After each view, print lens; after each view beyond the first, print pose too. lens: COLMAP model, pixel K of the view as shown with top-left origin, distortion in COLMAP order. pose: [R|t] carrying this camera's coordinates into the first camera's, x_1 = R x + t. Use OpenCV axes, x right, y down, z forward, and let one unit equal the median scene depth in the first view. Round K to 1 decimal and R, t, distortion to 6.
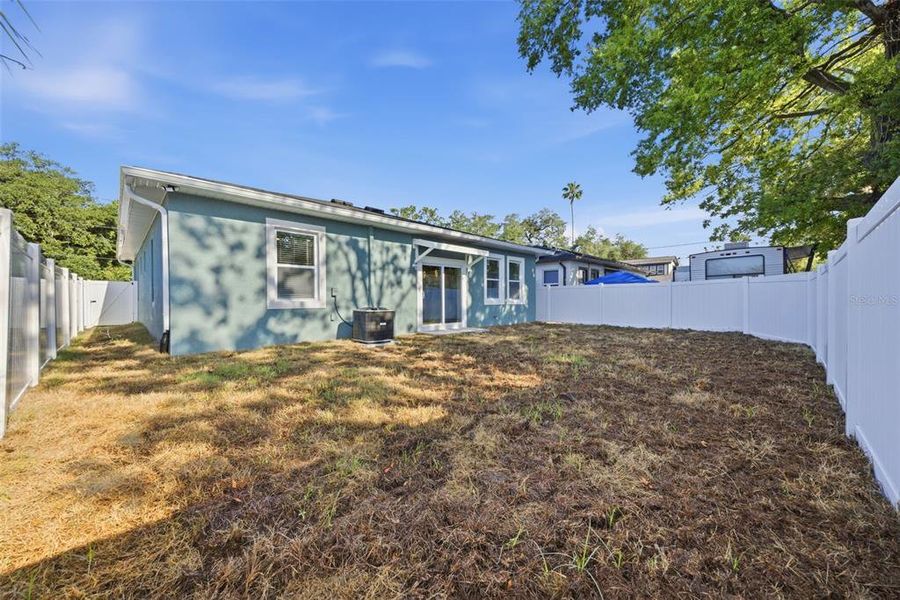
lens RADIAL K [[331.1, 0, 451.1], [0, 331.1, 300.6], [0, 0, 1]] dist [0.021187, -0.000305]
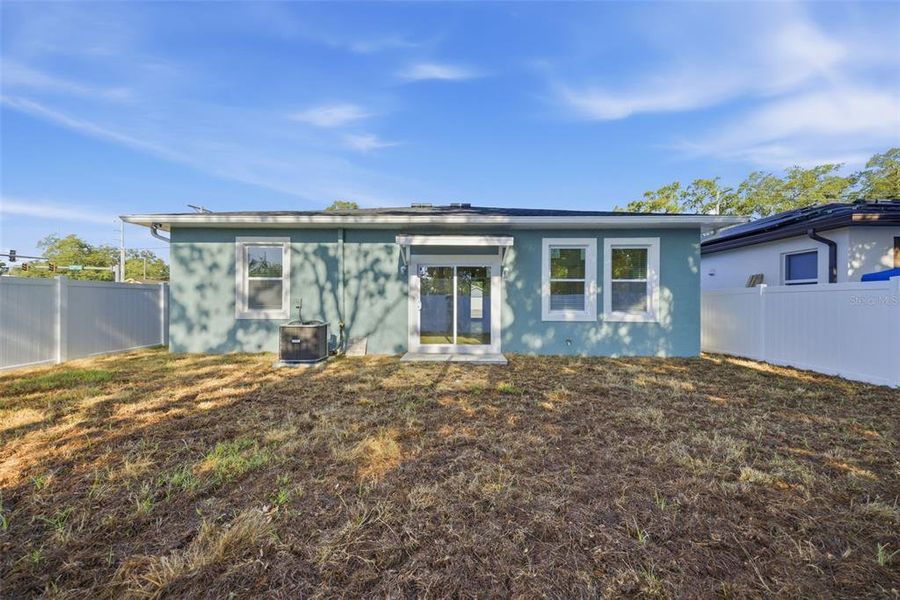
lens RADIAL K [[331.1, 0, 451.1], [0, 331.1, 300.6], [0, 0, 1]] dist [0.021187, -0.000305]
pose [[0.687511, -0.000929, -0.726174, 0.558436], [-0.006113, 0.999956, -0.007067, -0.029693], [0.726149, 0.009298, 0.687475, 0.572422]]
